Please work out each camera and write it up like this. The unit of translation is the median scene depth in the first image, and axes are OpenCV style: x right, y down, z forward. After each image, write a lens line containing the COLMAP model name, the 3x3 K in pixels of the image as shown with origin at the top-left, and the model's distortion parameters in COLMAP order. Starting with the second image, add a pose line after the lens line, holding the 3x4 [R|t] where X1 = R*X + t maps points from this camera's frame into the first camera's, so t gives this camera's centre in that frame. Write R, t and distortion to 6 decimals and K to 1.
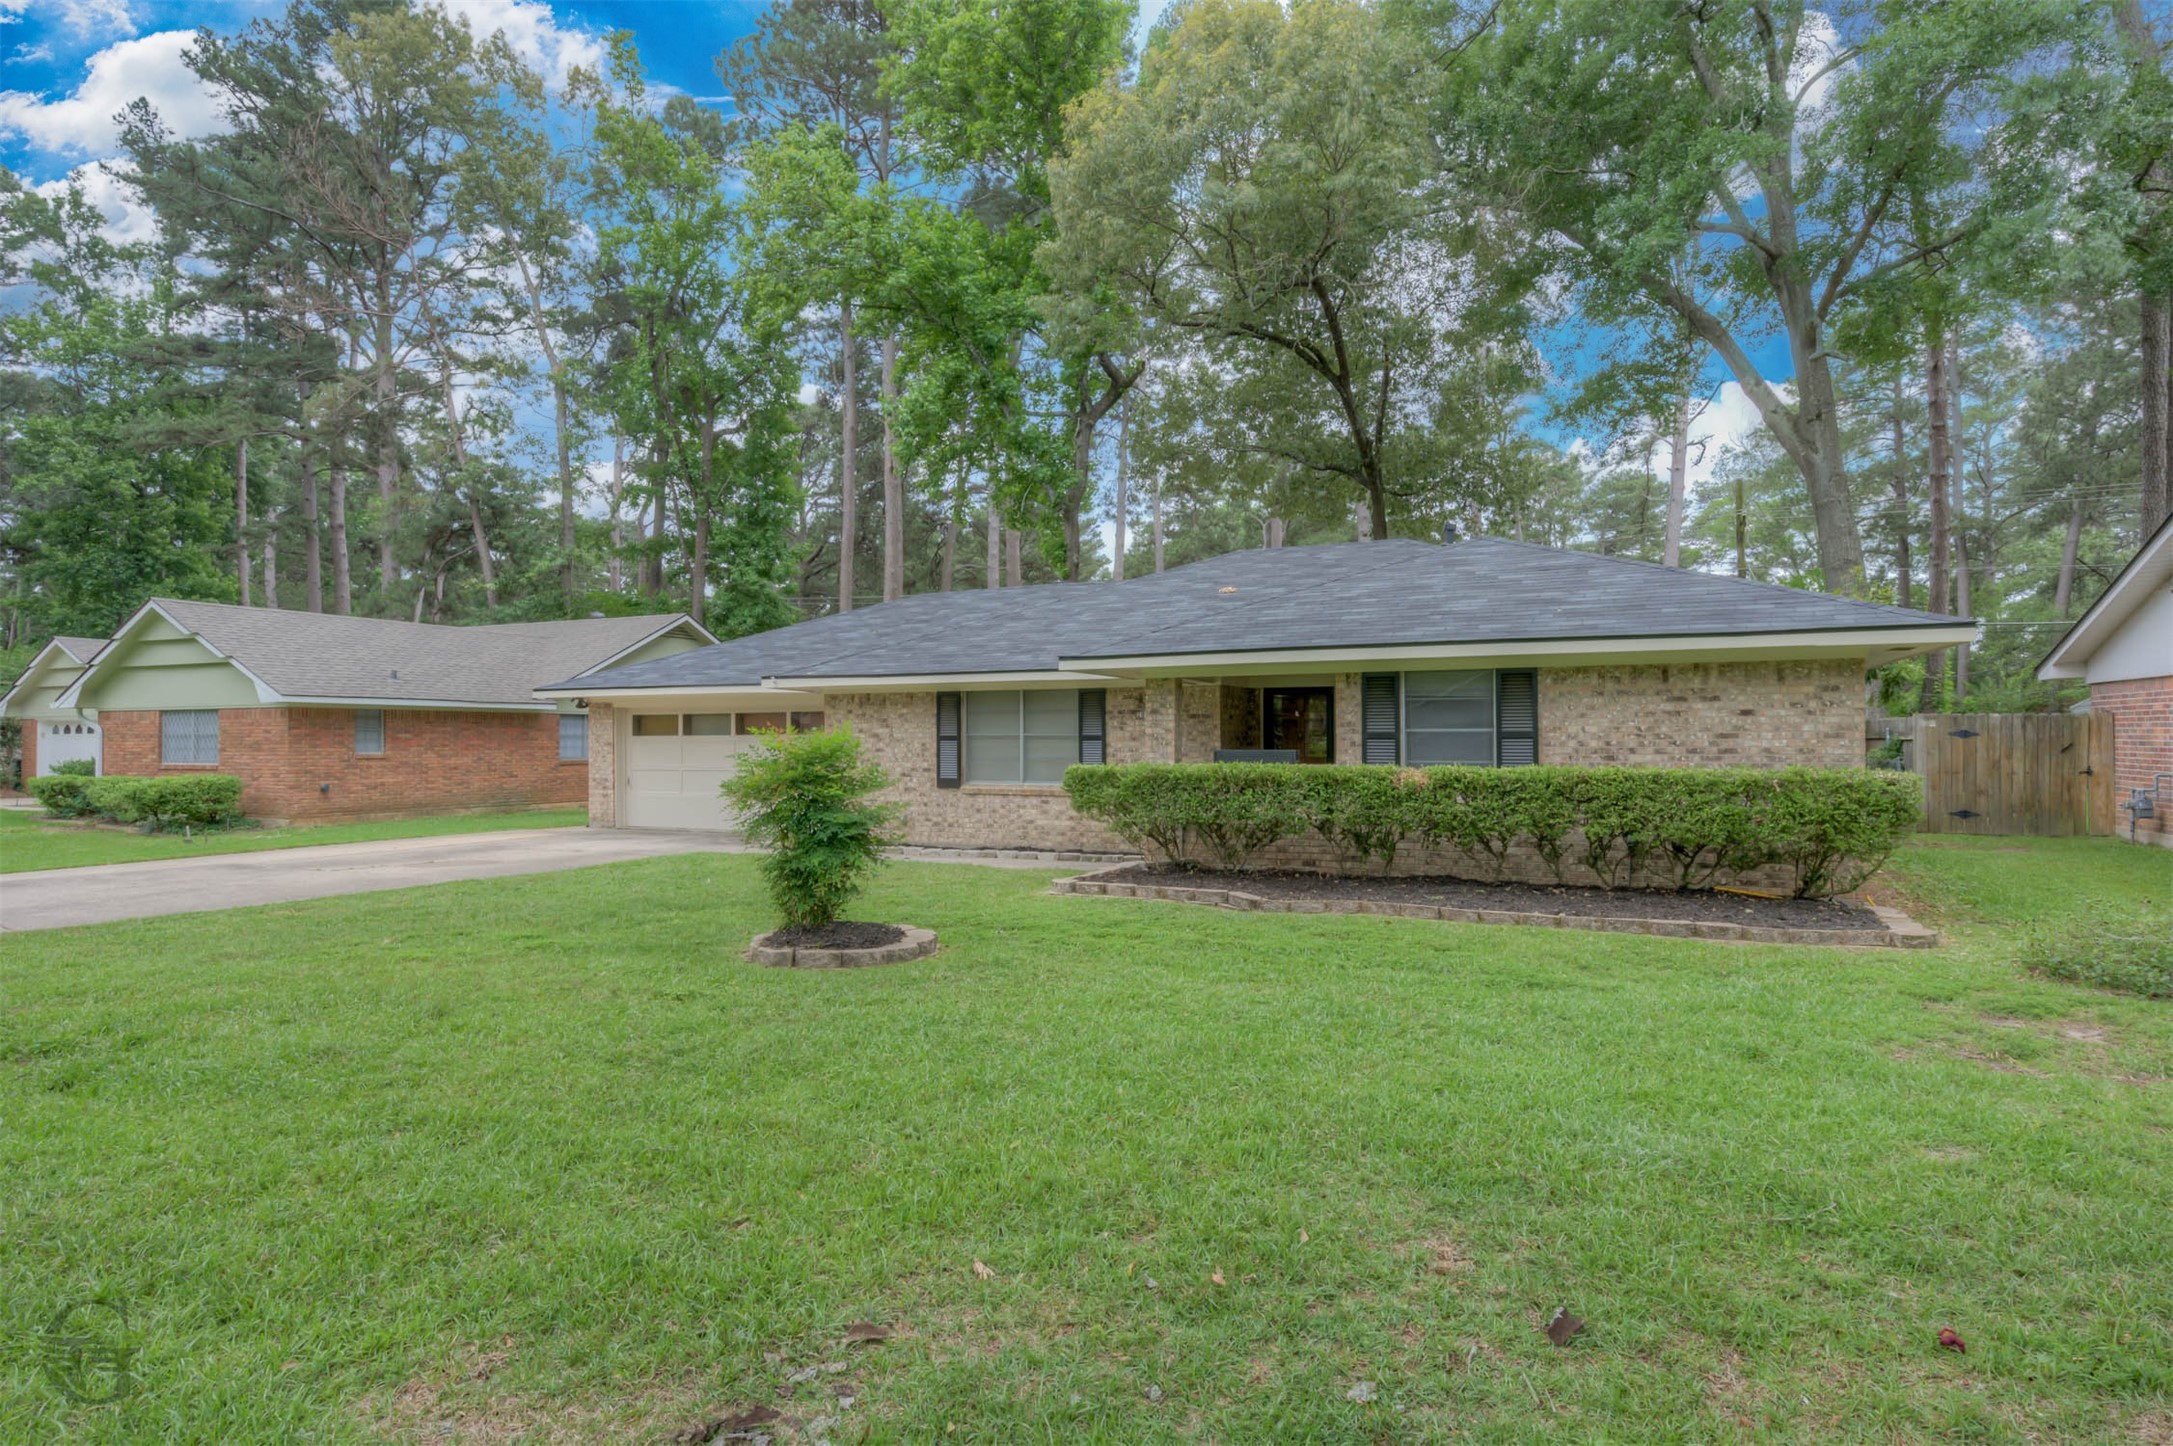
lens RADIAL K [[1170.8, 0, 1078.5], [0, 1170.8, 713.2], [0, 0, 1]] dist [0.012847, -0.001864]
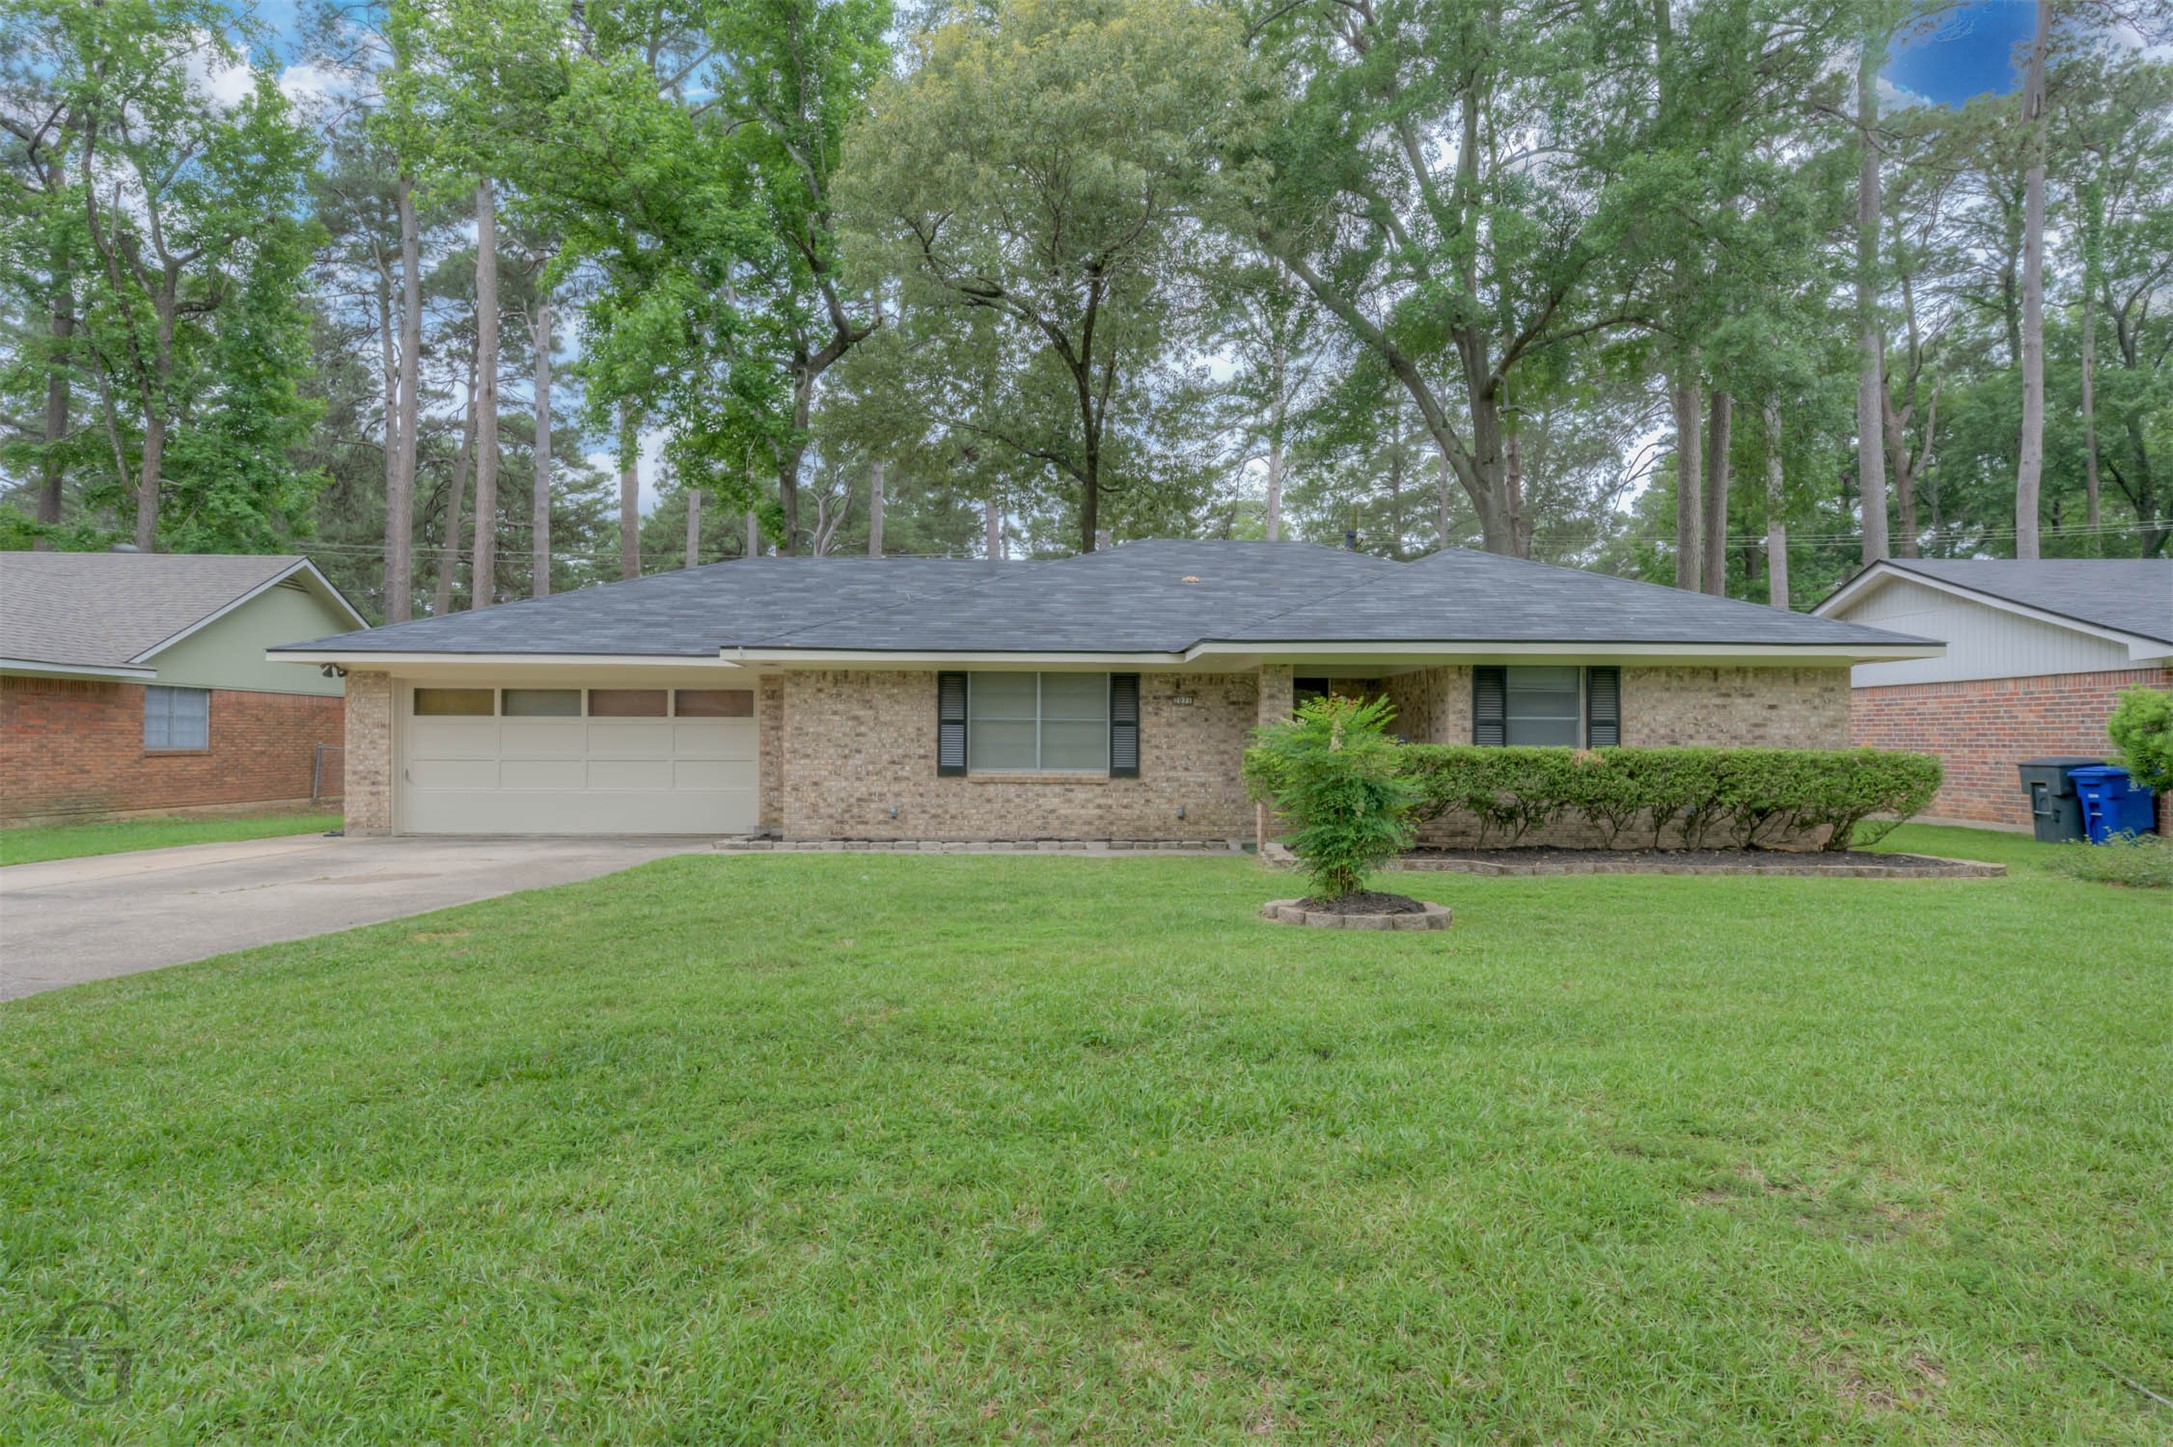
lens RADIAL K [[1255.4, 0, 1094.8], [0, 1255.4, 733.4], [0, 0, 1]] dist [0.026247, 0.000561]
pose [[0.890300, 0.008542, 0.455295, -0.483246], [-0.017594, 0.999723, 0.015647, 0.013515], [-0.455035, -0.021941, 0.890203, 0.081049]]
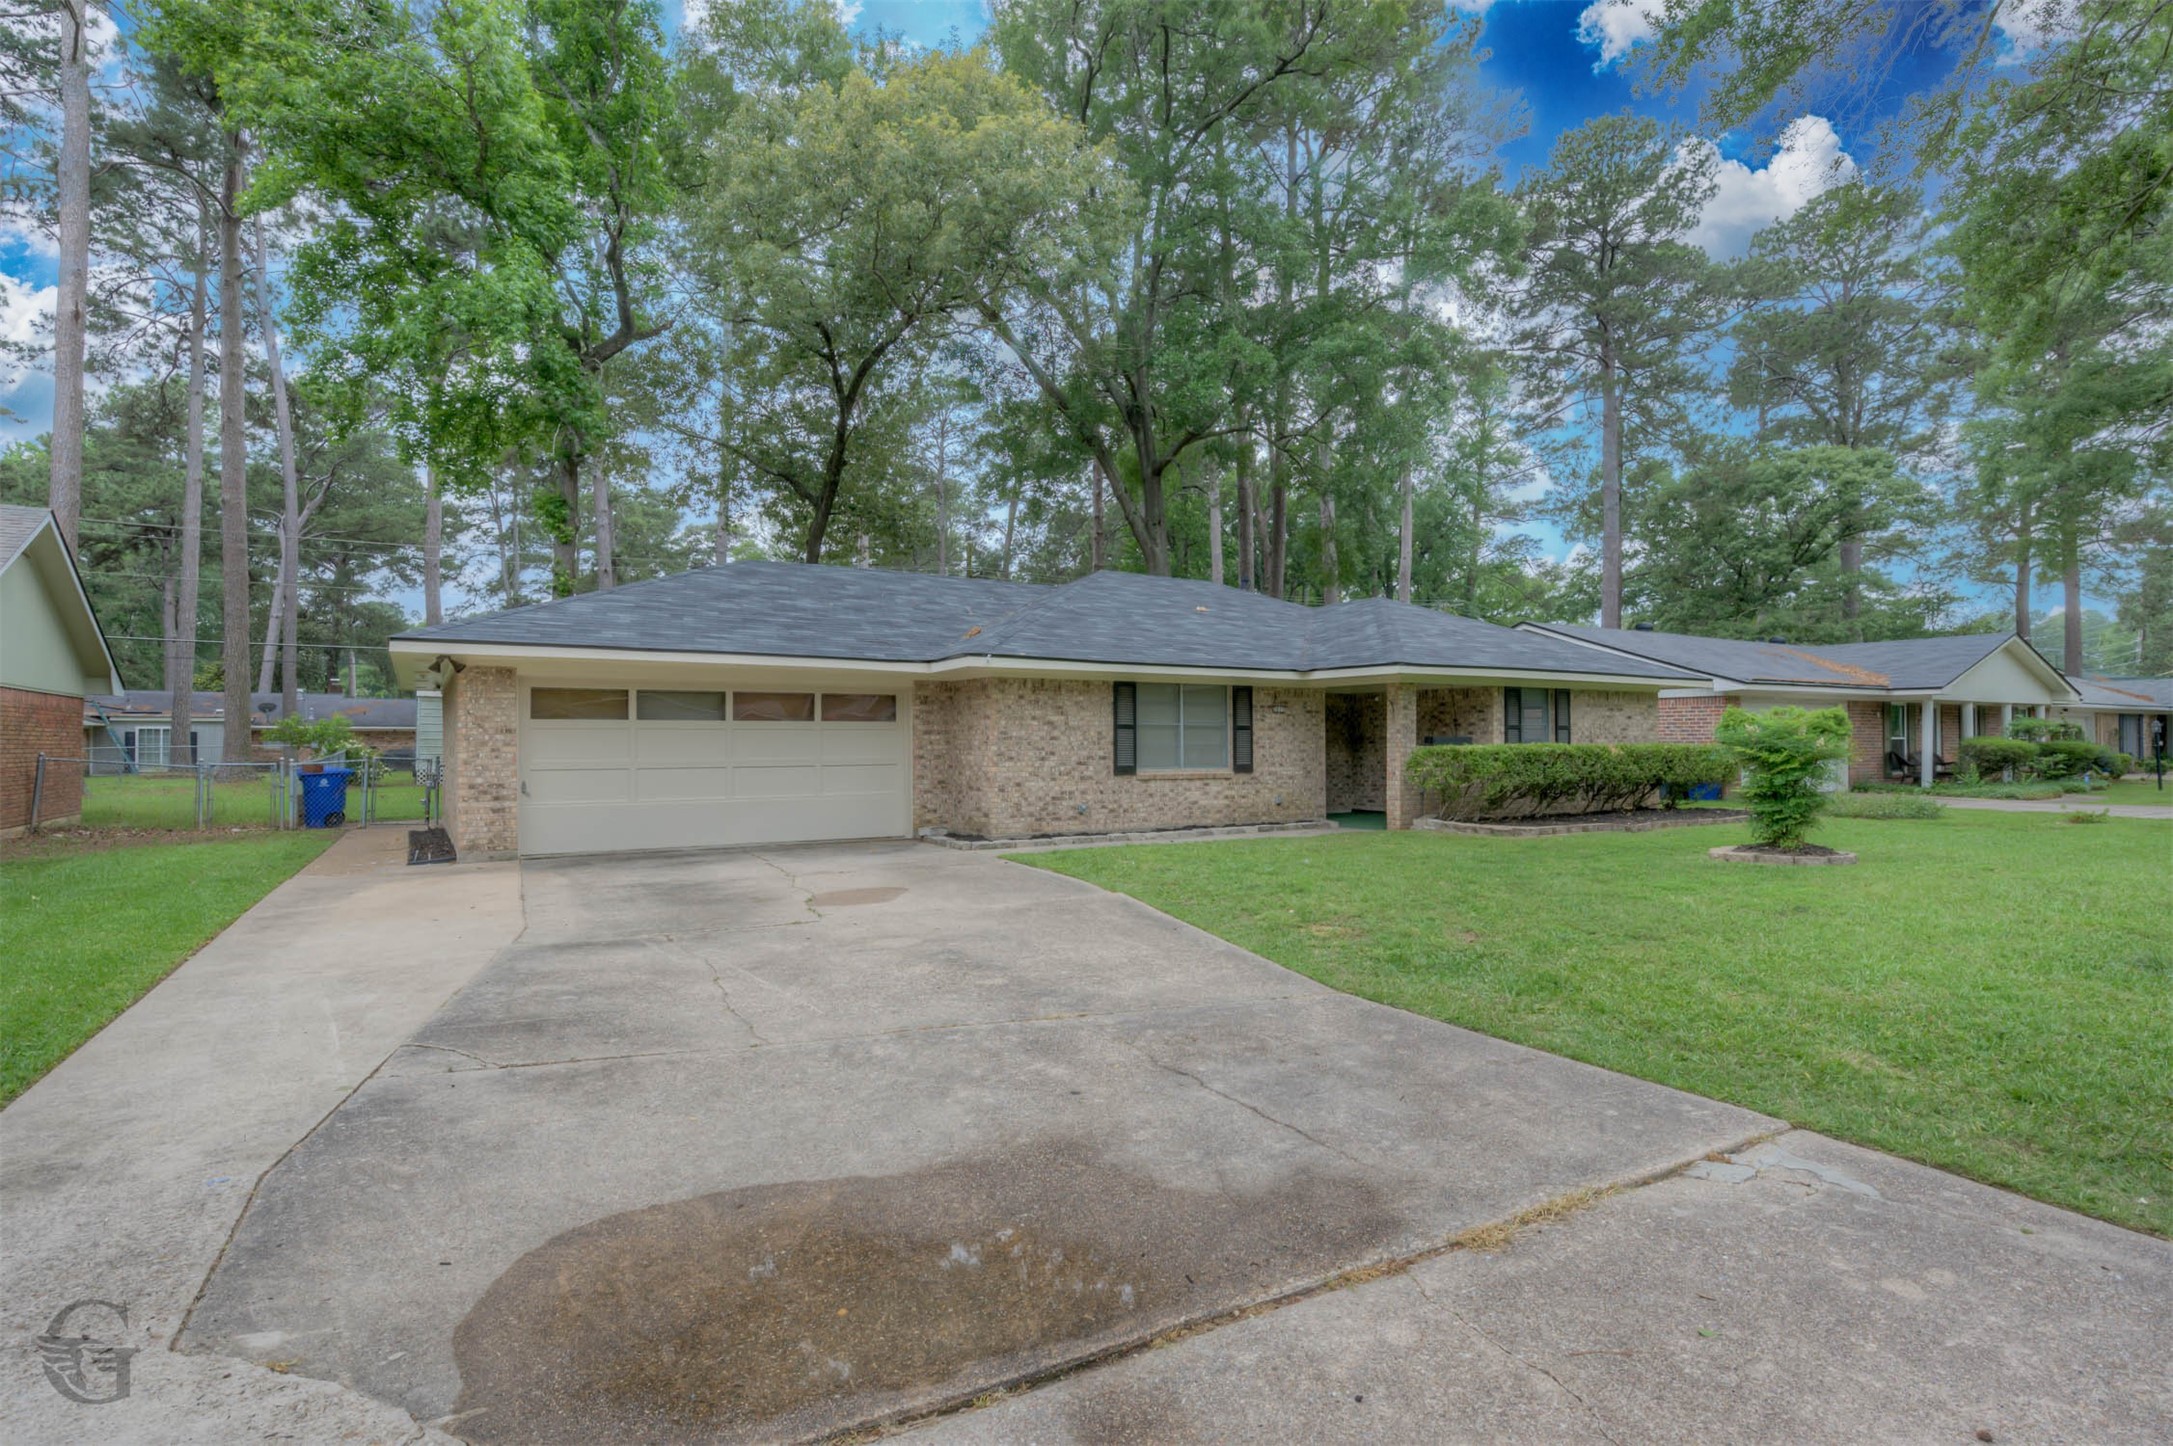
lens RADIAL K [[1069.8, 0, 1104.4], [0, 1069.8, 729.9], [0, 0, 1]] dist [0.002063, -0.002482]
pose [[0.537202, 0.008712, 0.843409, -0.964730], [-0.020202, 0.999793, 0.002540, 0.023330], [-0.843212, -0.018403, 0.537266, 0.537499]]
